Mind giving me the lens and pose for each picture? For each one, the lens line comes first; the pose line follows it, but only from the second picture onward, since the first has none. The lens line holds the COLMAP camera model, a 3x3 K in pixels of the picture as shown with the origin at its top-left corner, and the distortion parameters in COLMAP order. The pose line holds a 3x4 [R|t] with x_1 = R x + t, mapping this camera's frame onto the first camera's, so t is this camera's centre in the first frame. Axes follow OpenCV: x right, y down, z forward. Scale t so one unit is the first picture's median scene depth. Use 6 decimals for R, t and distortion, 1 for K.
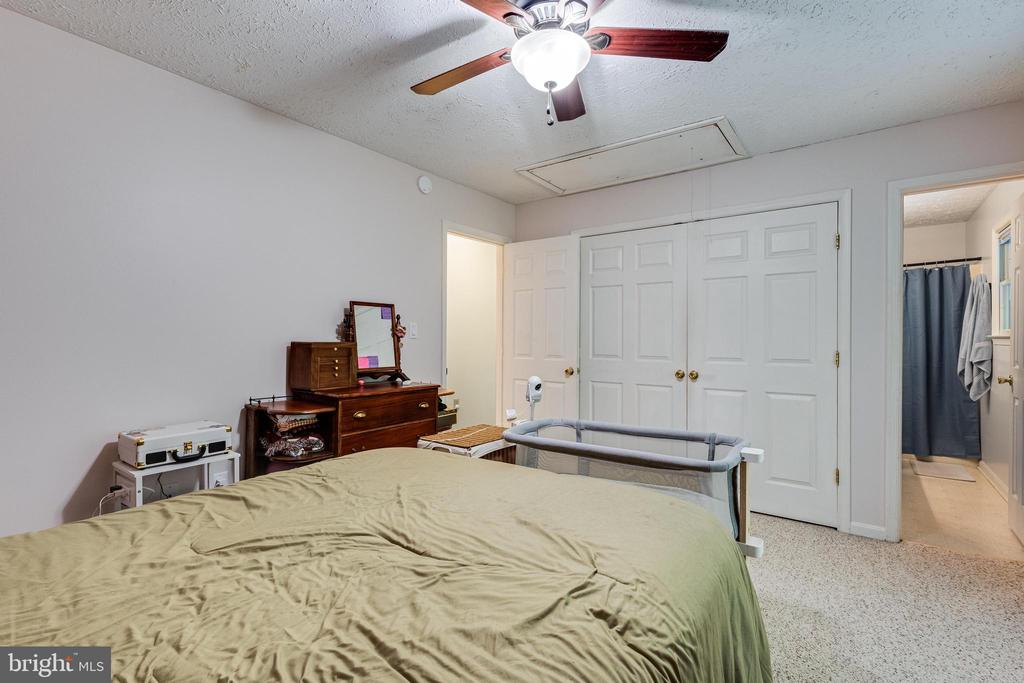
lens RADIAL K [[472.4, 0, 513.5], [0, 472.4, 337.6], [0, 0, 1]] dist [0.001220, 0.000541]
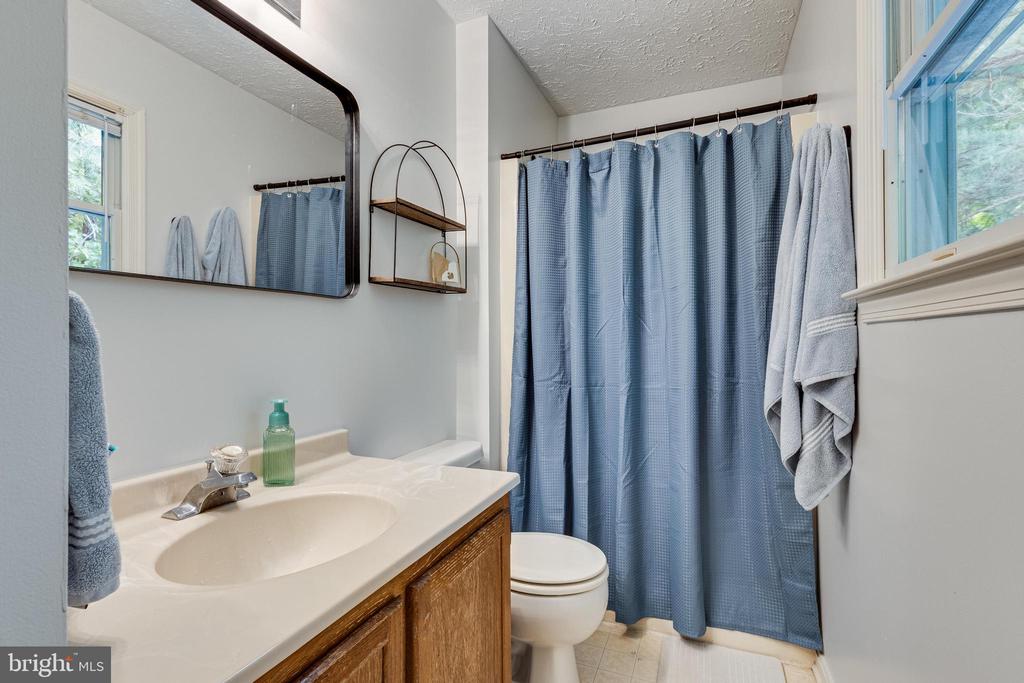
lens RADIAL K [[472.4, 0, 513.5], [0, 472.4, 337.6], [0, 0, 1]] dist [0.001220, 0.000541]
pose [[0.970213, -0.002882, 0.242238, 0.678899], [0.004139, 0.999980, -0.004680, 0.021476], [-0.242220, 0.005543, 0.970206, 0.710585]]
